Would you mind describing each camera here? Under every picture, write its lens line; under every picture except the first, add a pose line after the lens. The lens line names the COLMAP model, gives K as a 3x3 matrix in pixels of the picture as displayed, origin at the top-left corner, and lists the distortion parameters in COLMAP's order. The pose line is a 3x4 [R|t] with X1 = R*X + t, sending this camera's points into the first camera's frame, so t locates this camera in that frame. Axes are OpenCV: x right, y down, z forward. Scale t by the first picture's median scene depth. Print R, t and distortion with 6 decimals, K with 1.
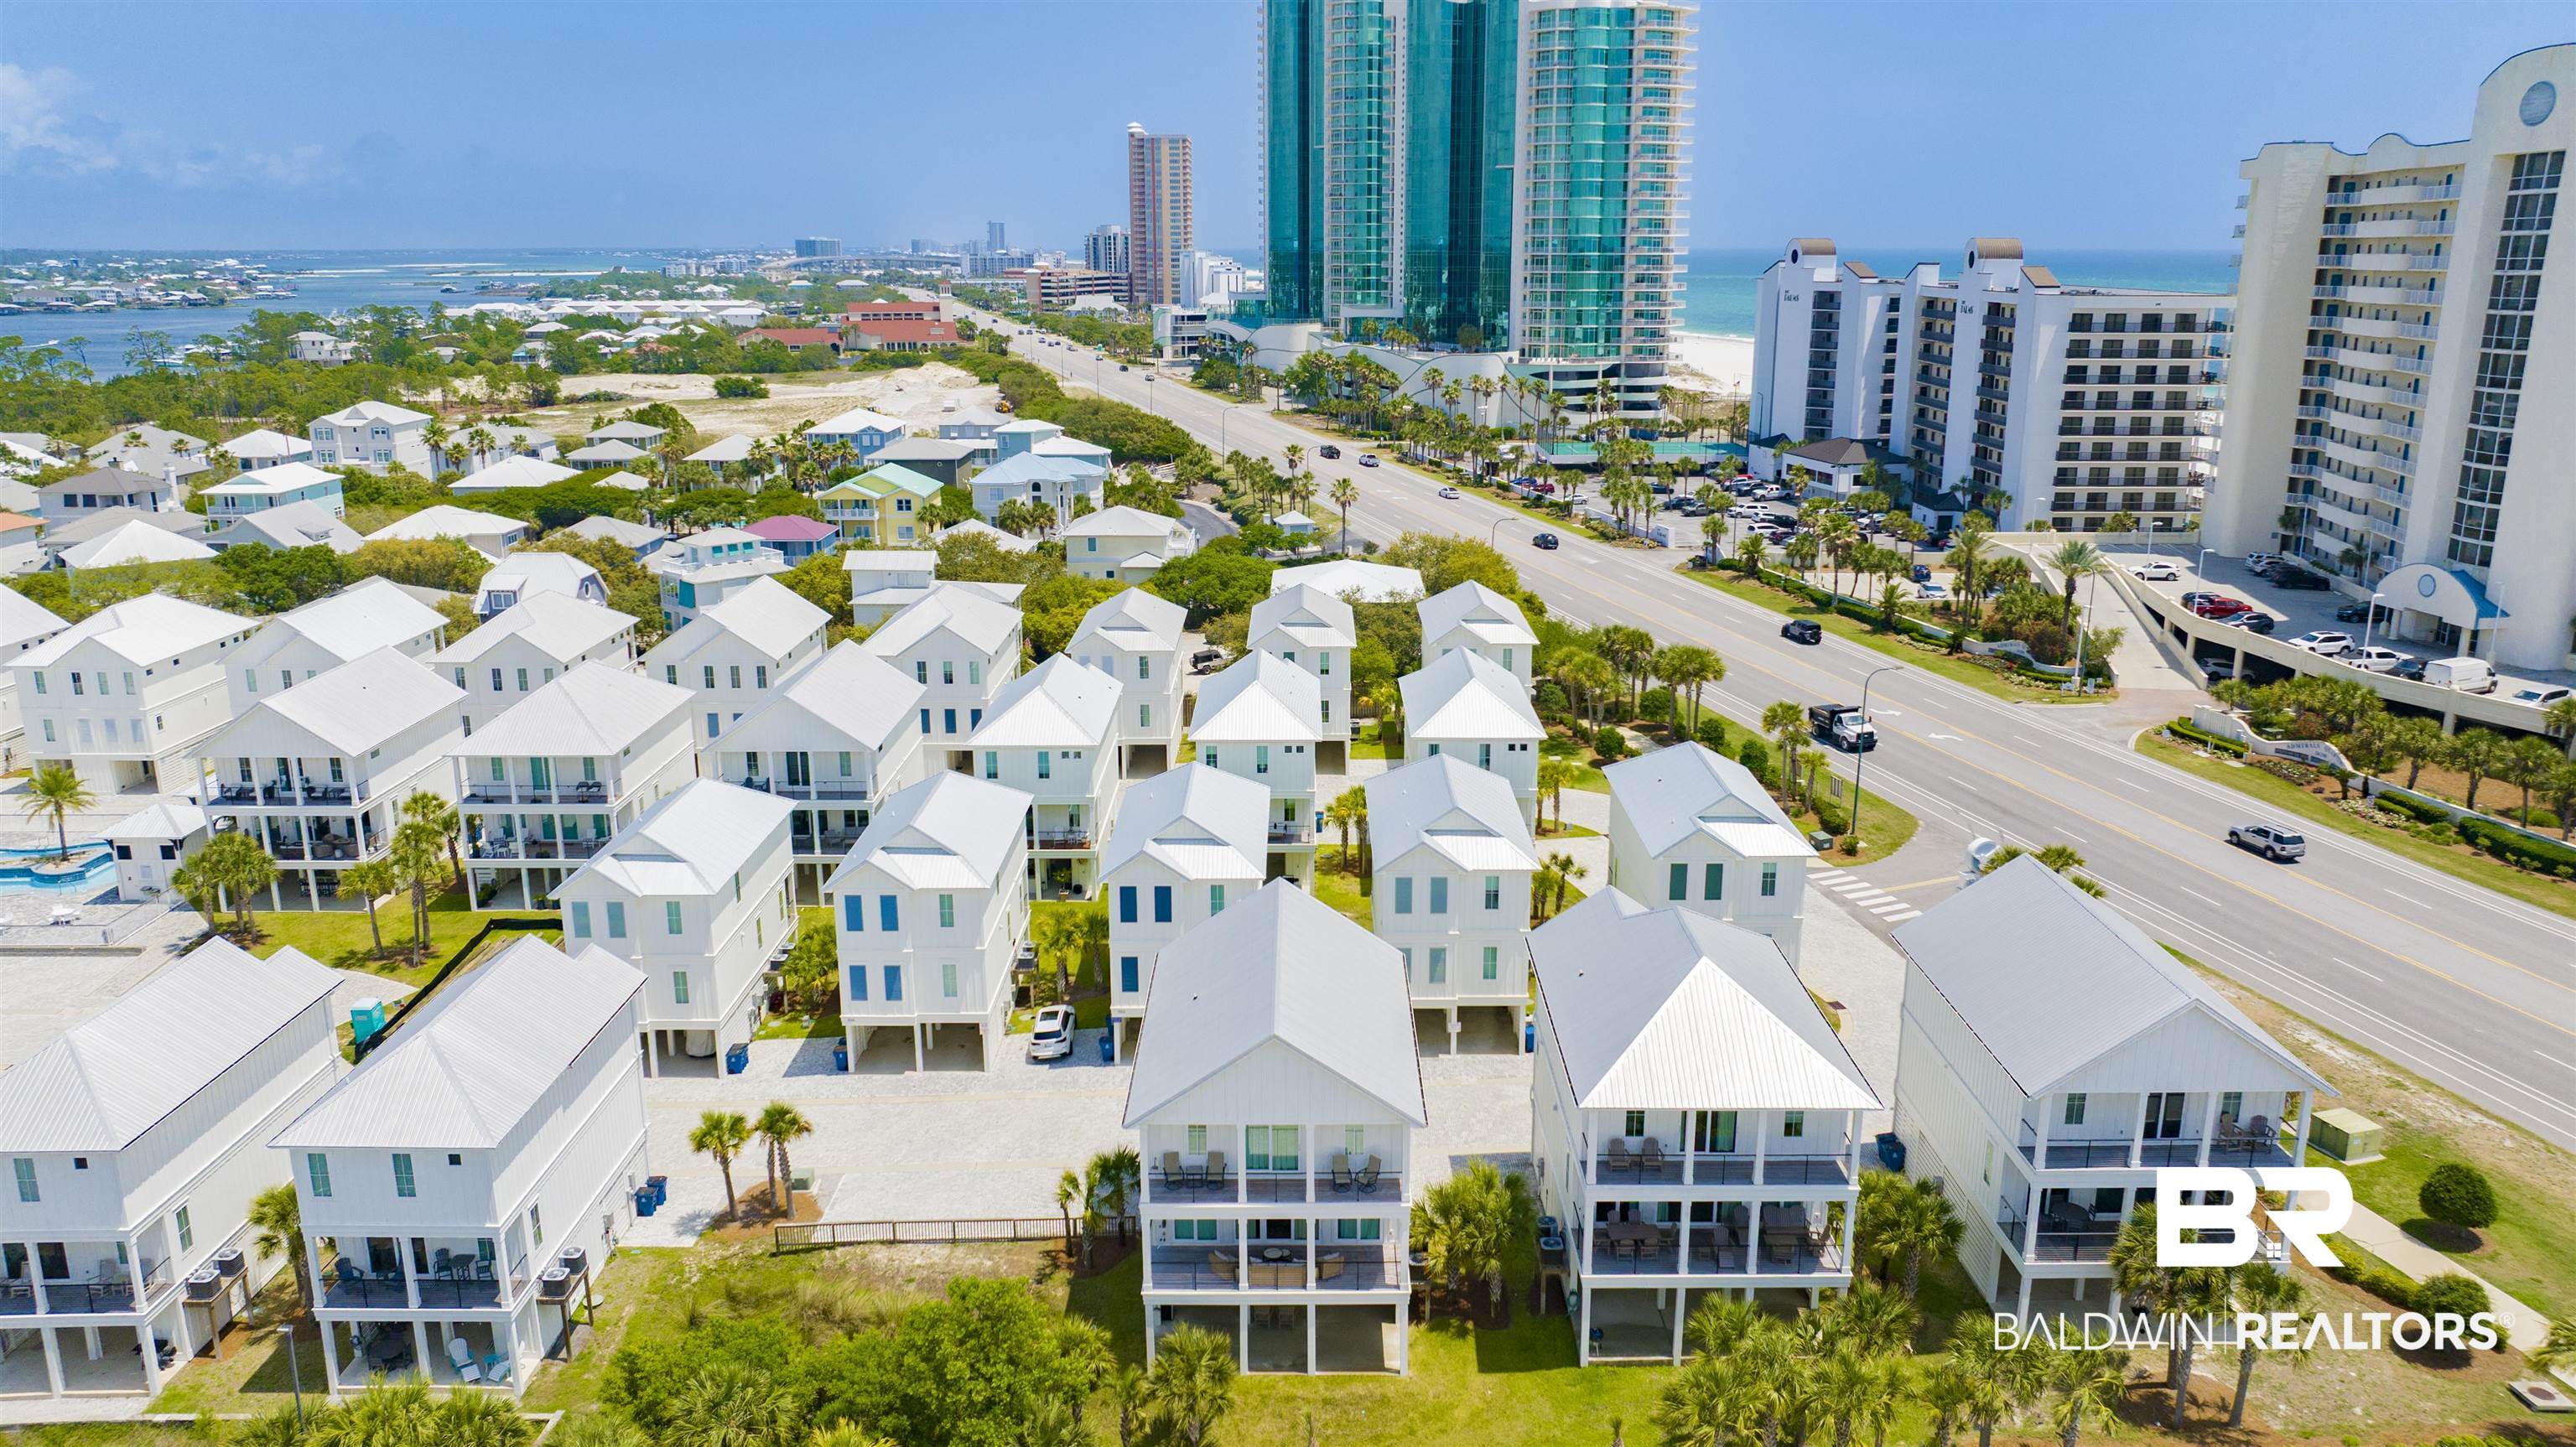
lens RADIAL K [[1808.6, 0, 1304.2], [0, 1808.6, 724.6], [0, 0, 1]] dist [-0.016915, -0.001755]
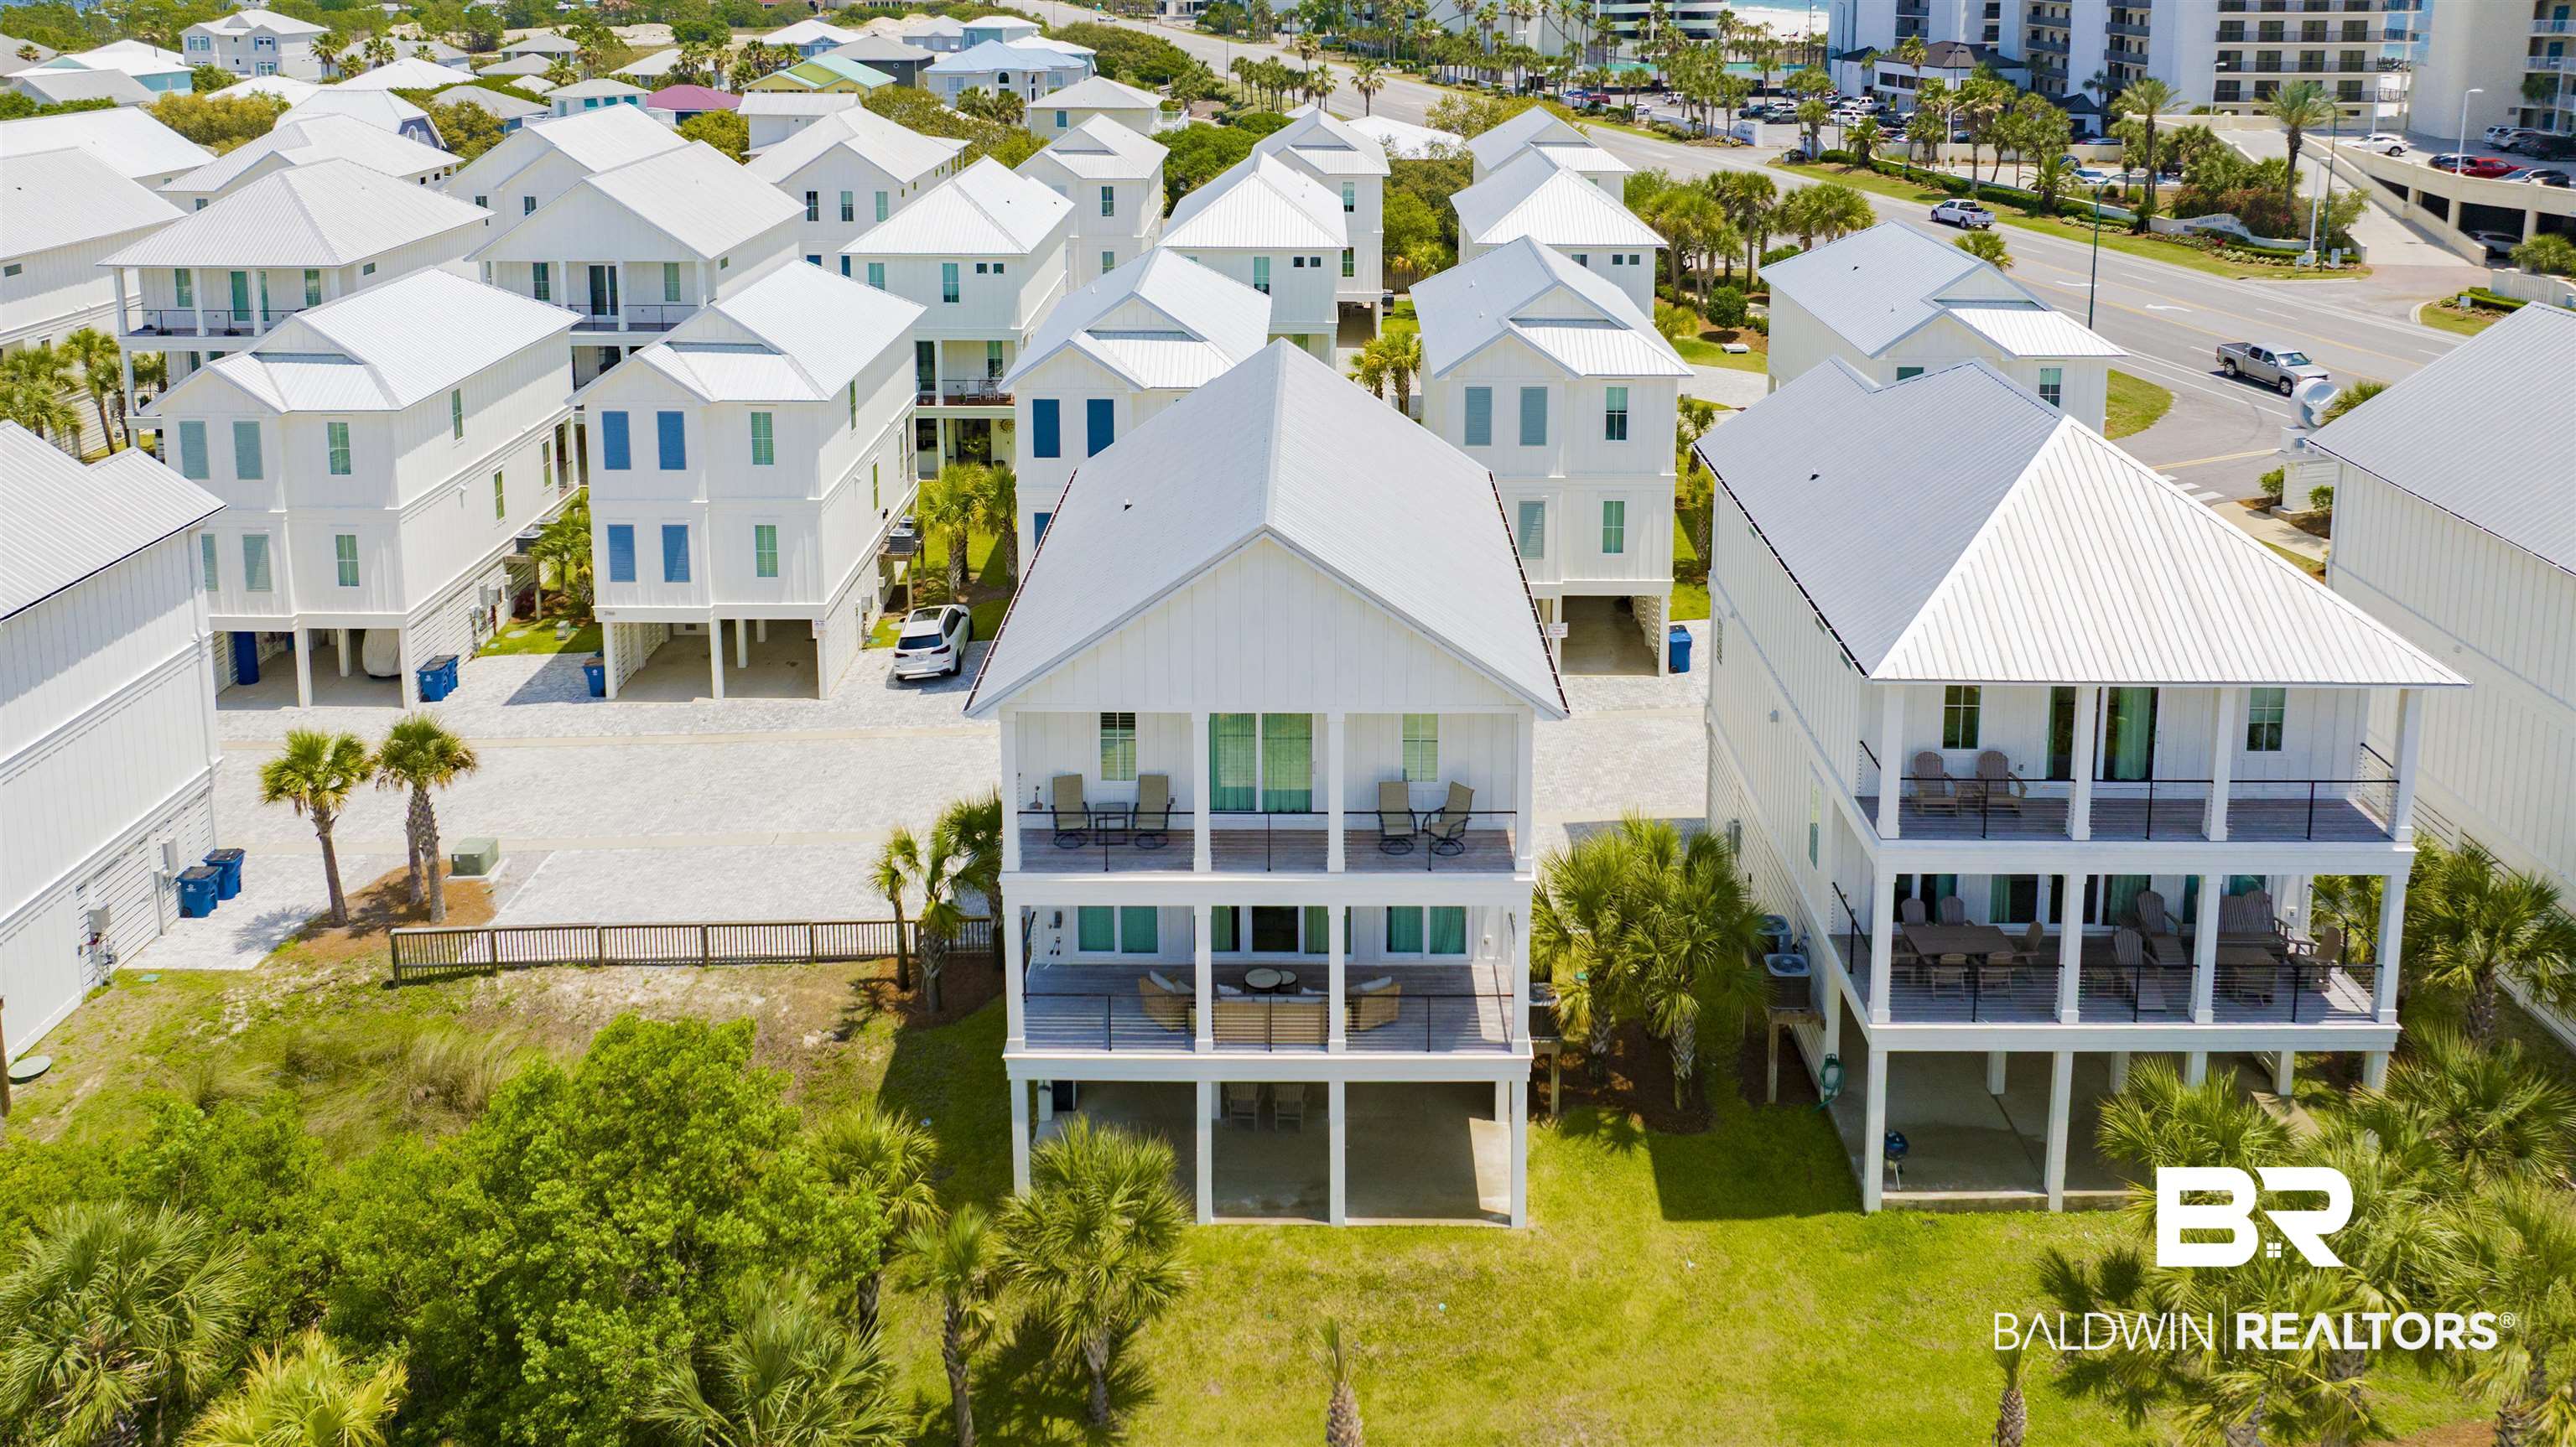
lens RADIAL K [[1903.4, 0, 1310.3], [0, 1903.4, 249.2], [0, 0, 1]] dist [-0.011257, 0.001215]
pose [[0.999983, 0.004019, -0.004203, -0.001360], [-0.004429, 0.994718, -0.102547, 0.083580], [0.003769, 0.102564, 0.994719, 0.259333]]
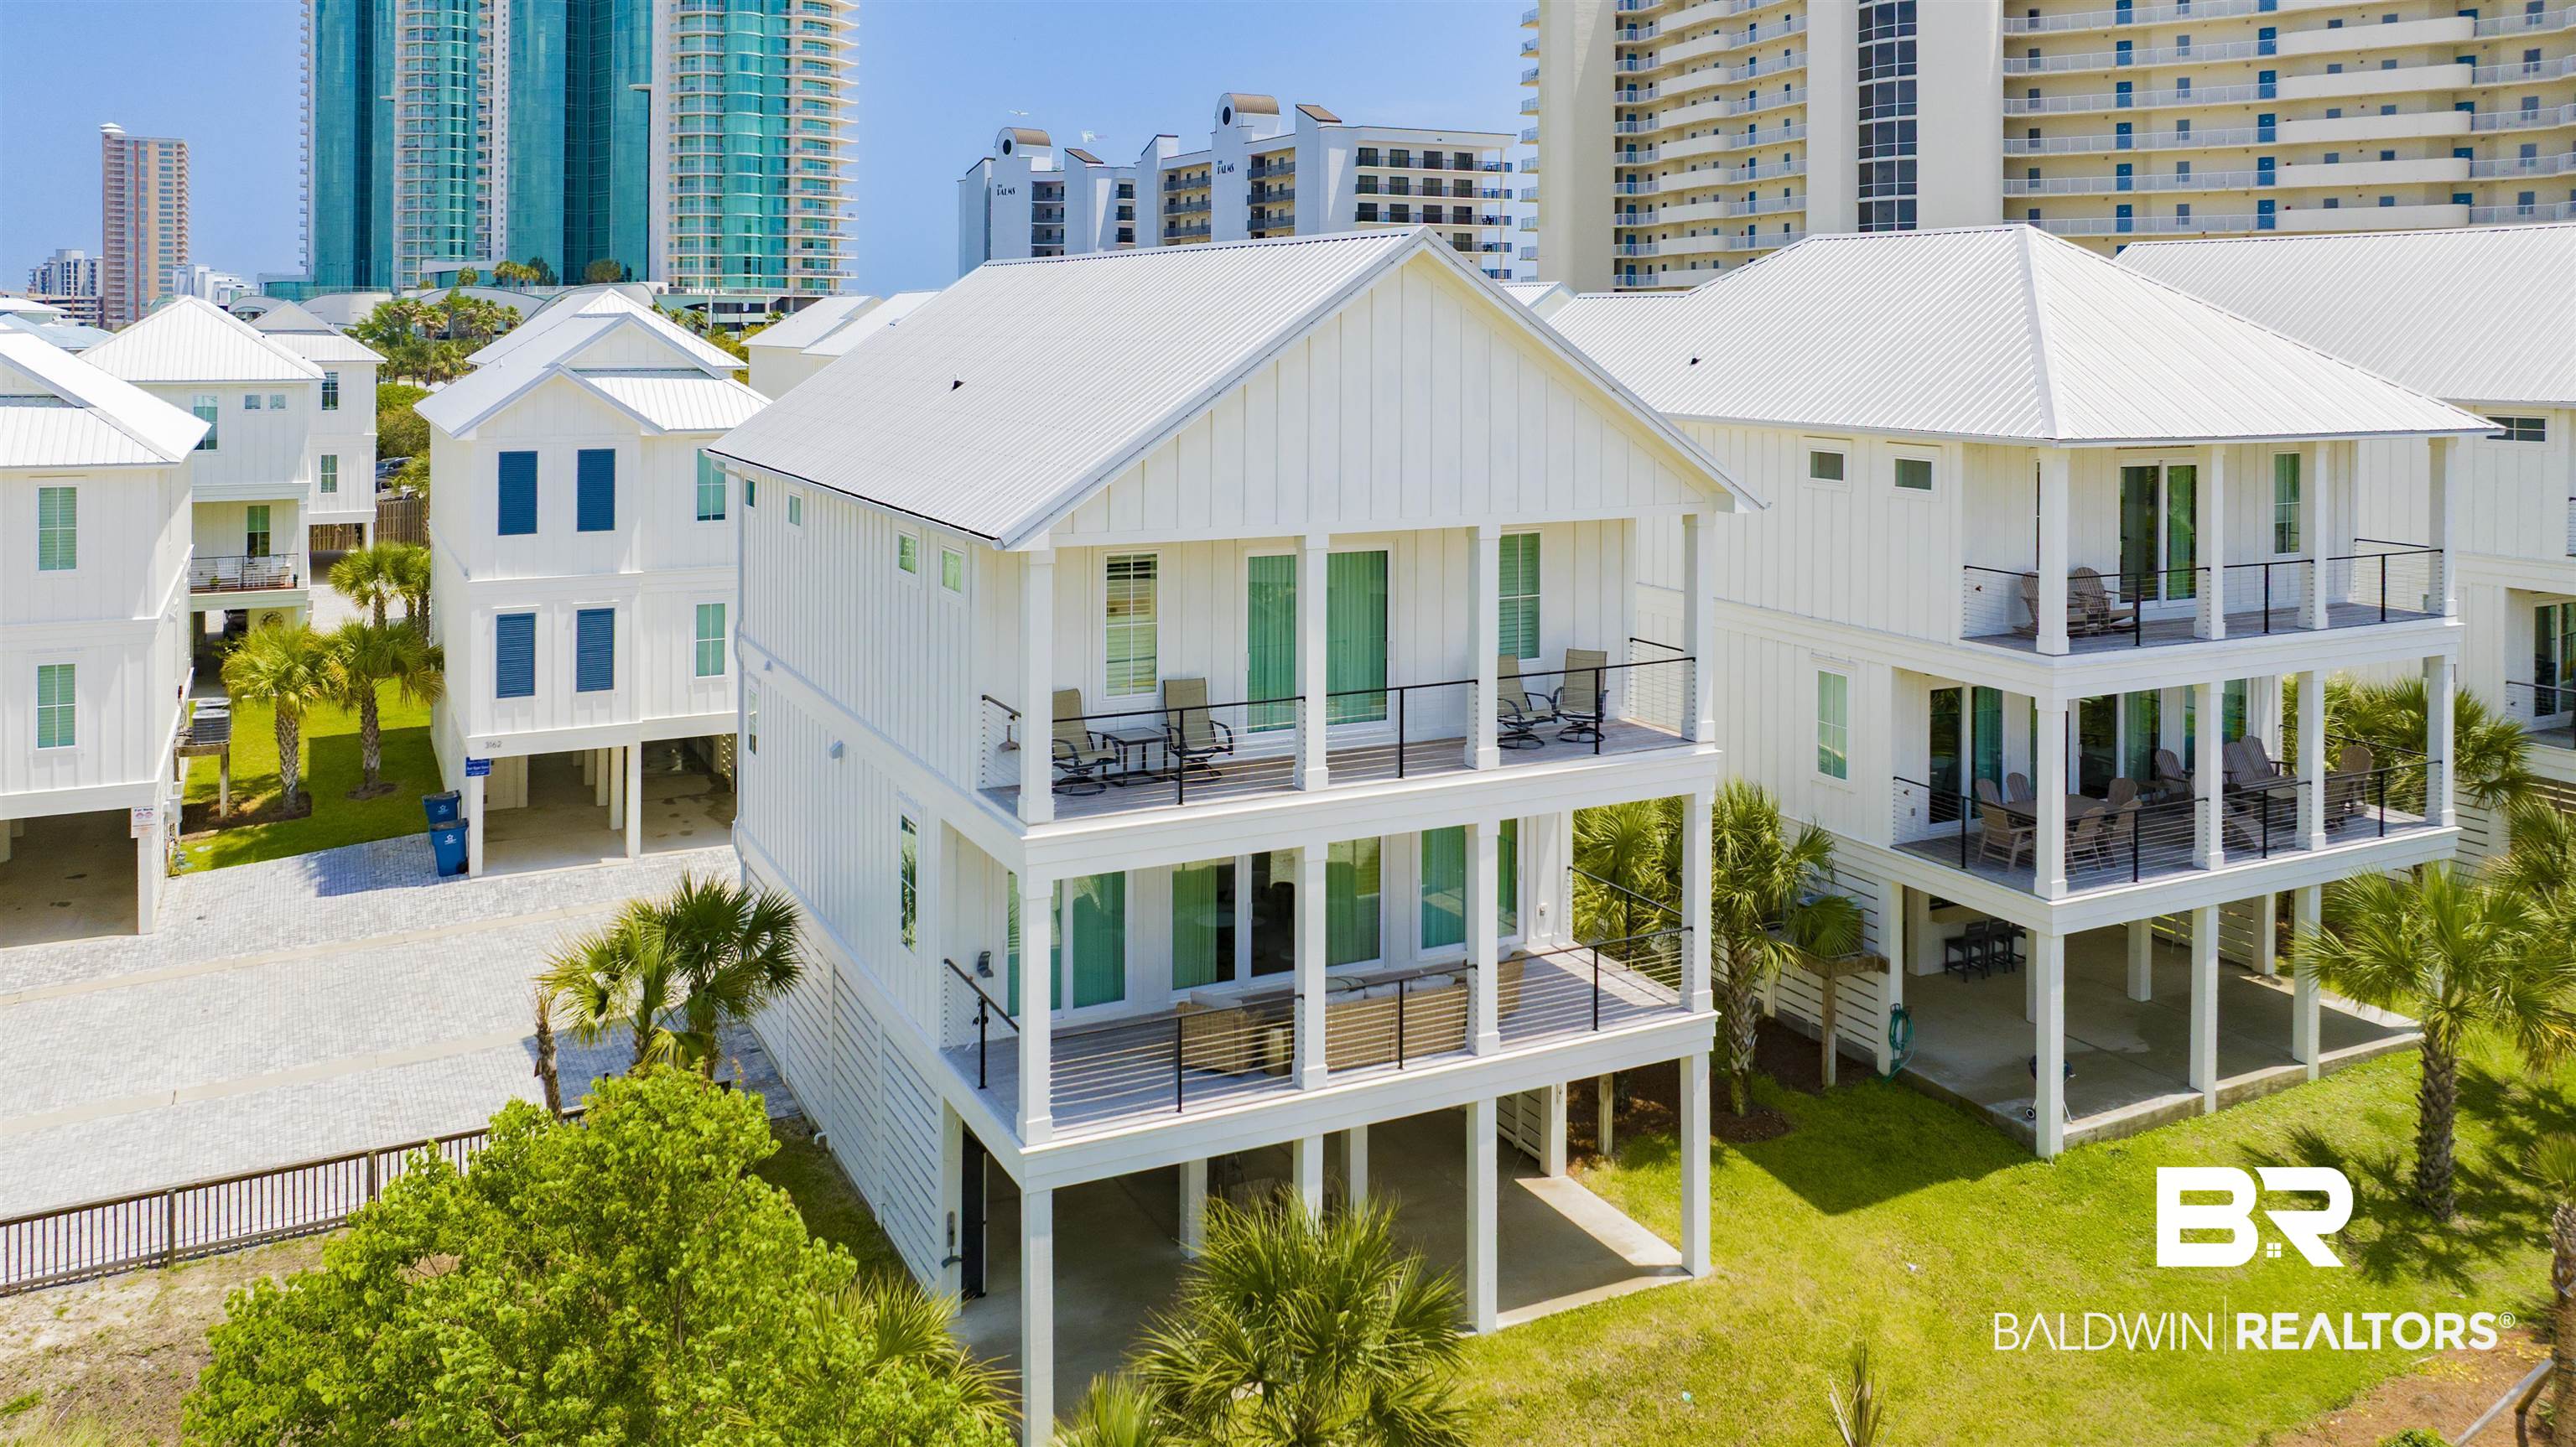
lens RADIAL K [[1907.7, 0, 1216.1], [0, 1907.7, 344.1], [0, 0, 1]] dist [-0.018505, 0.000697]
pose [[0.901635, -0.000954, 0.432497, -0.115961], [0.107392, 0.969173, -0.221745, 0.150106], [-0.418953, 0.246380, 0.873943, 0.392301]]
